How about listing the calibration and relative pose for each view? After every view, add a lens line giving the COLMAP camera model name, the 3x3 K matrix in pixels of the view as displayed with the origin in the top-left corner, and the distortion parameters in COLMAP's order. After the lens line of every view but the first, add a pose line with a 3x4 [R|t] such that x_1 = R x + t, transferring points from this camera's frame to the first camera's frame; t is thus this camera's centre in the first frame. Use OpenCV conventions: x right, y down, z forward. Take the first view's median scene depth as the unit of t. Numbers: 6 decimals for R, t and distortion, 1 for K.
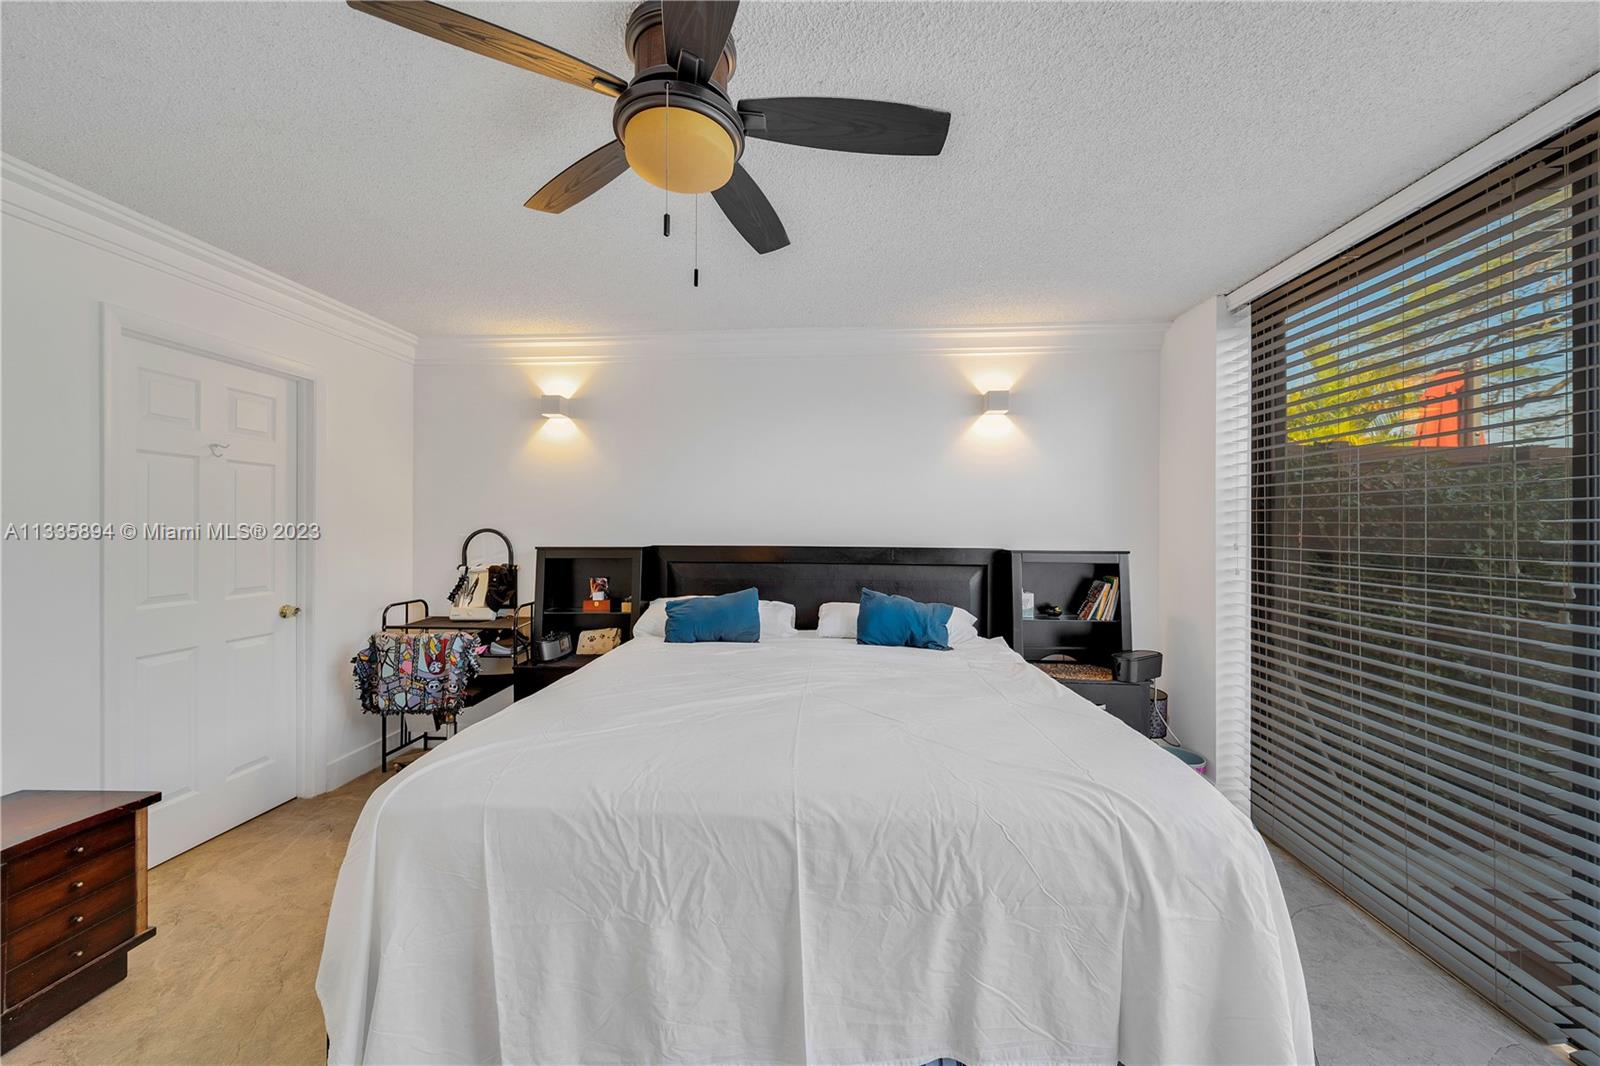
lens RADIAL K [[569.4, 0, 800.6], [0, 569.4, 528.1], [0, 0, 1]] dist [0.000240, -0.000101]
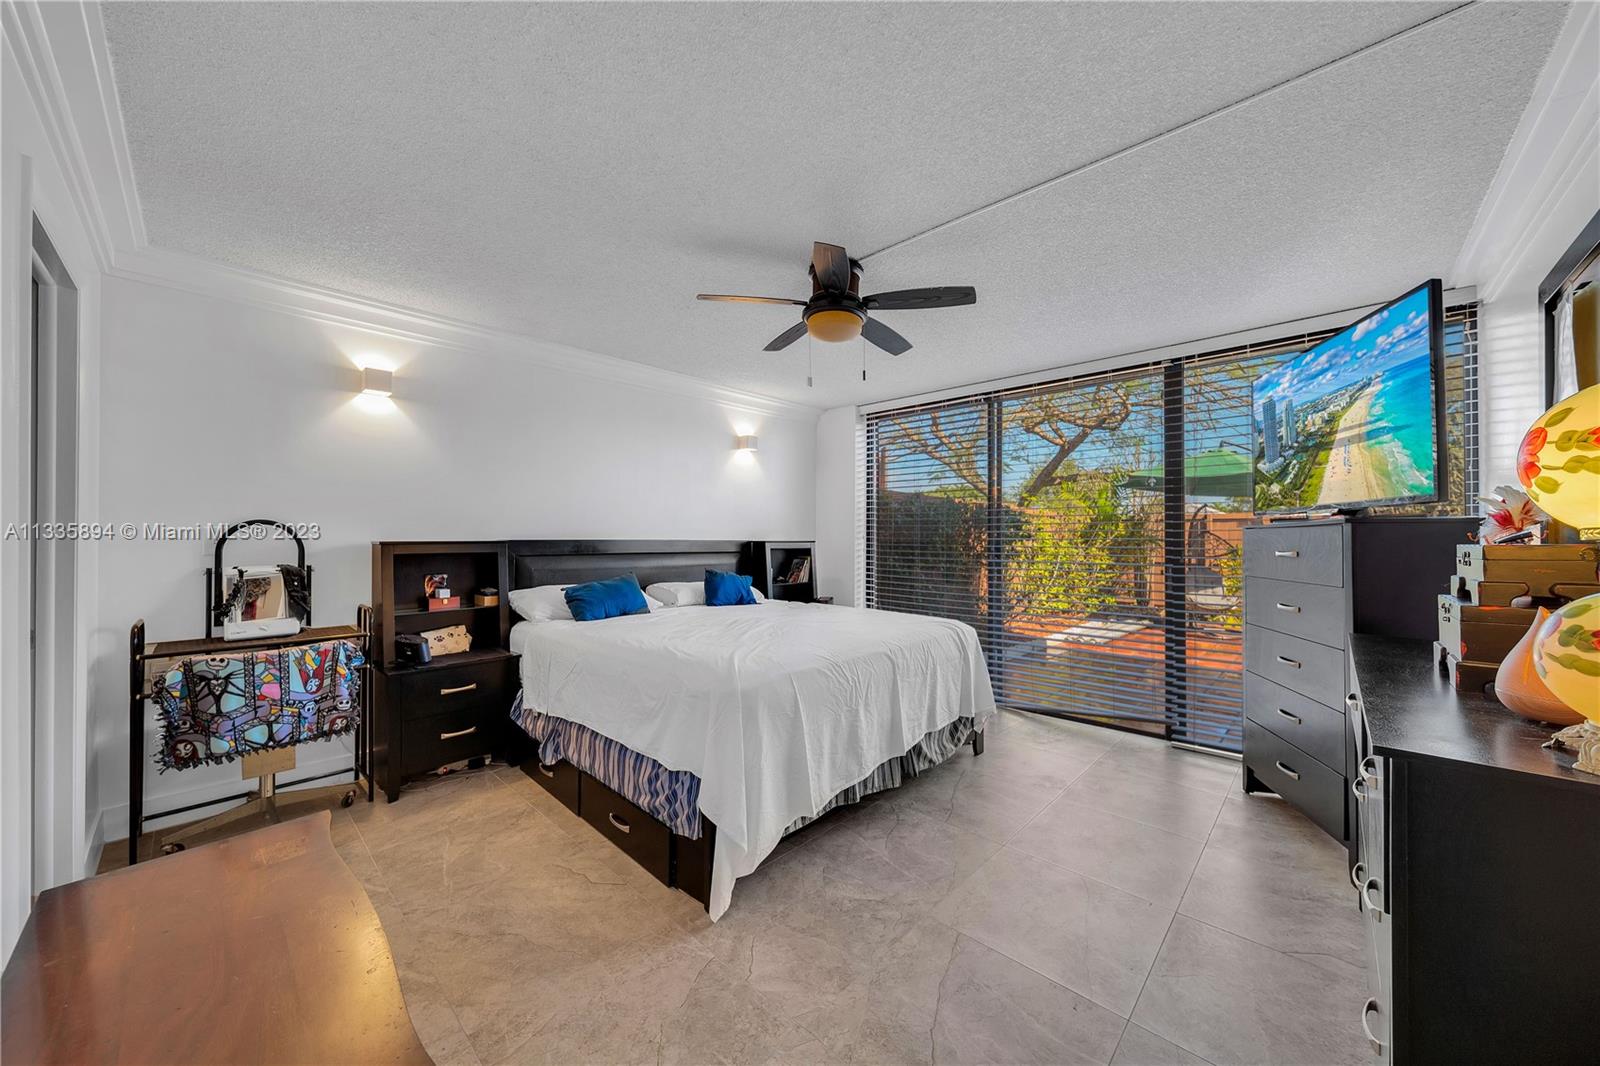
lens RADIAL K [[569.4, 0, 800.6], [0, 569.4, 528.1], [0, 0, 1]] dist [0.000240, -0.000101]
pose [[0.641315, 0.011045, 0.767198, -0.823630], [-0.004541, 0.999934, -0.010599, 0.020948], [-0.767264, 0.003314, 0.641322, -0.077900]]
